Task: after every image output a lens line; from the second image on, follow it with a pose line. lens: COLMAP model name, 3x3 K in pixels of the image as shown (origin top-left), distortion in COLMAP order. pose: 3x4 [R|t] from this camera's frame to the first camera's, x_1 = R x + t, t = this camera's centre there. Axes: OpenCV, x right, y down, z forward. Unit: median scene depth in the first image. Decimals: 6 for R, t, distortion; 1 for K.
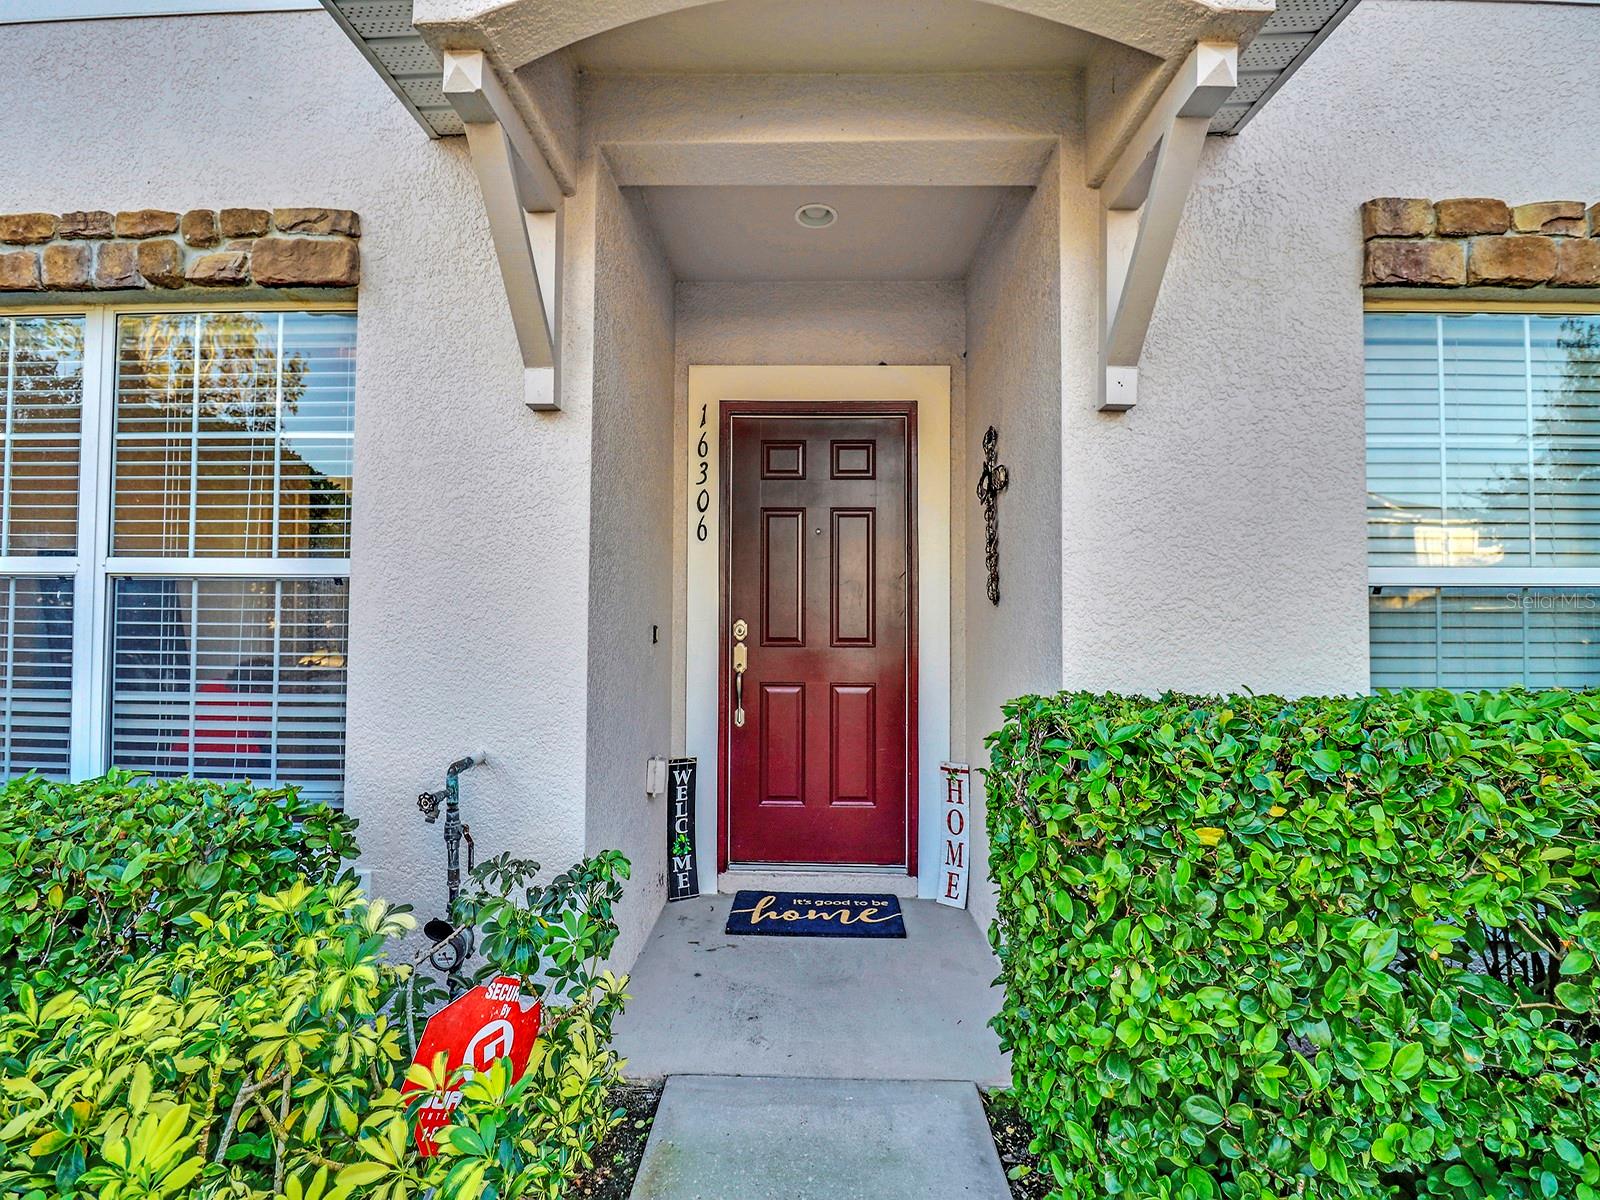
lens RADIAL K [[625.1, 0, 778.4], [0, 625.1, 603.6], [0, 0, 1]] dist [-0.011570, -0.000145]
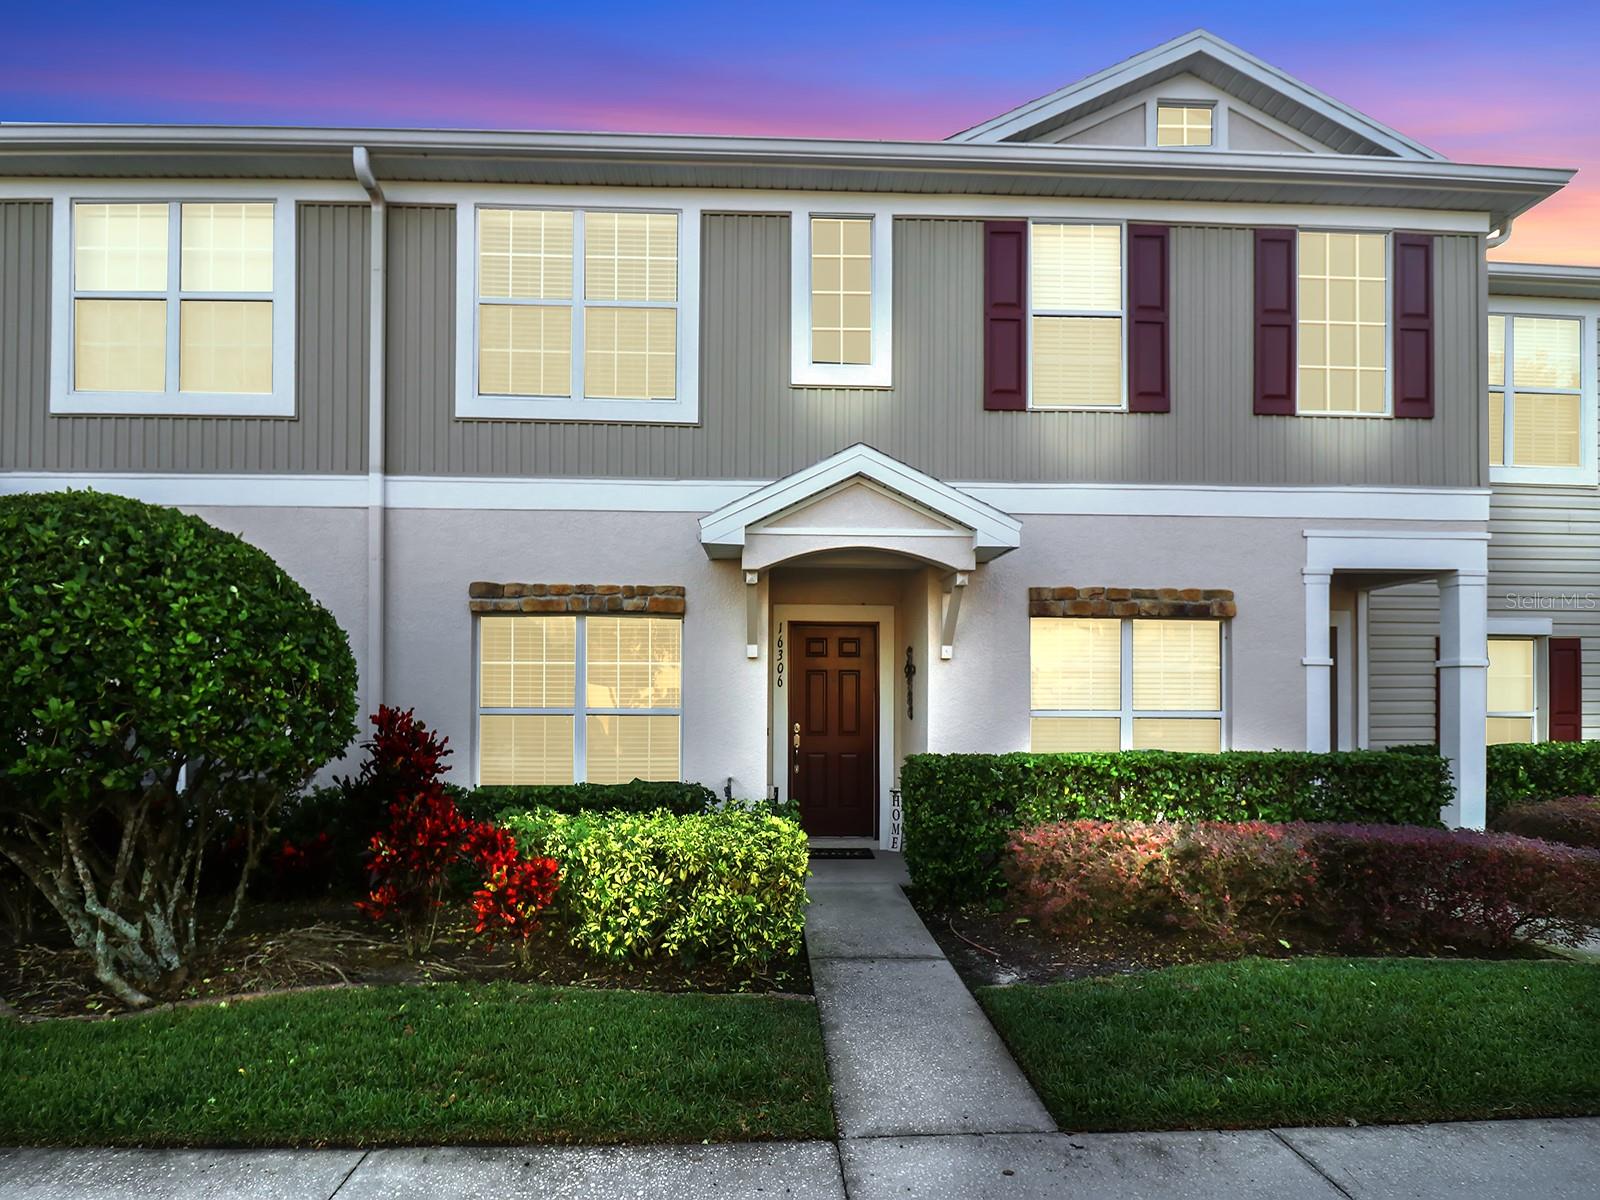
lens RADIAL K [[720.0, 0, 777.8], [0, 720.0, 683.4], [0, 0, 1]] dist [-0.001556, 0.000036]
pose [[0.996469, -0.000666, 0.083963, -0.405338], [-0.001444, 0.999685, 0.025076, -0.208355], [-0.083953, -0.025108, 0.996153, -1.752664]]
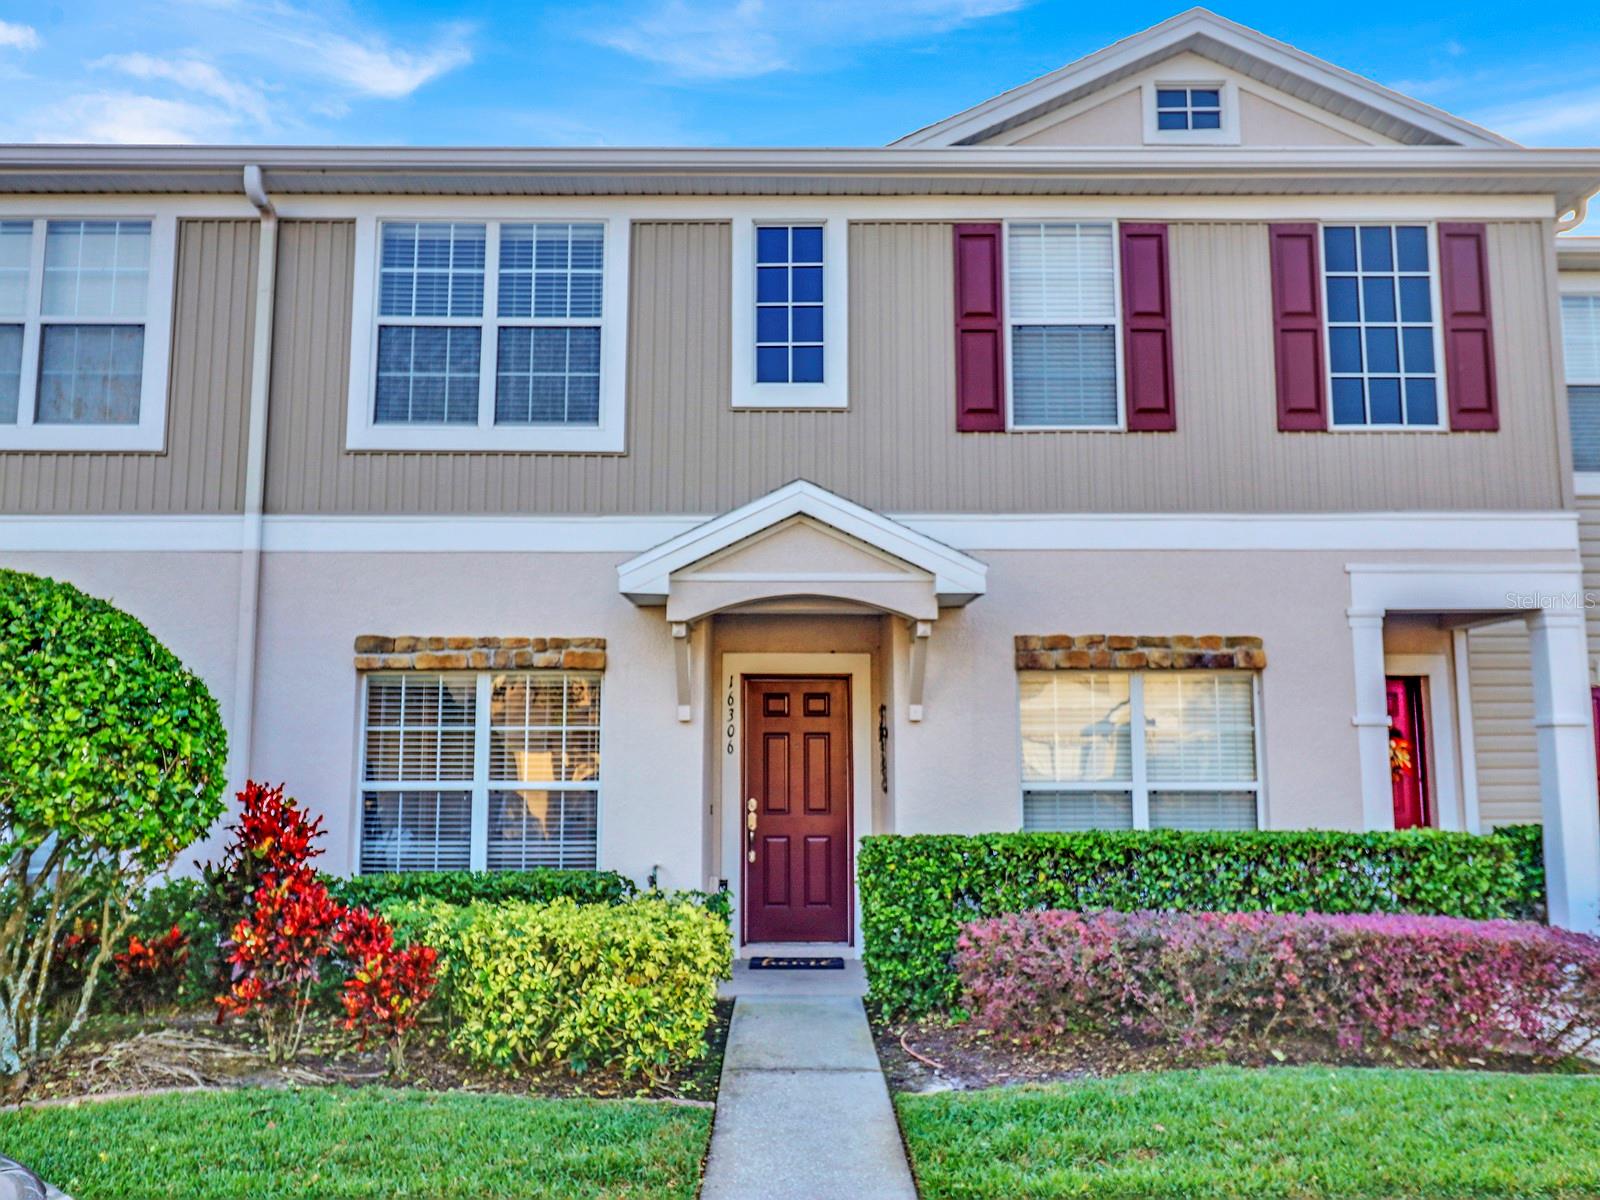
lens RADIAL K [[1082.2, 0, 807.1], [0, 1082.2, 627.5], [0, 0, 1]] dist [0.000662, 0.027533]
pose [[0.997408, 0.001778, 0.071934, -0.153196], [0.003955, 0.996828, -0.079484, -0.253993], [-0.071847, 0.079562, 0.994237, -2.468666]]
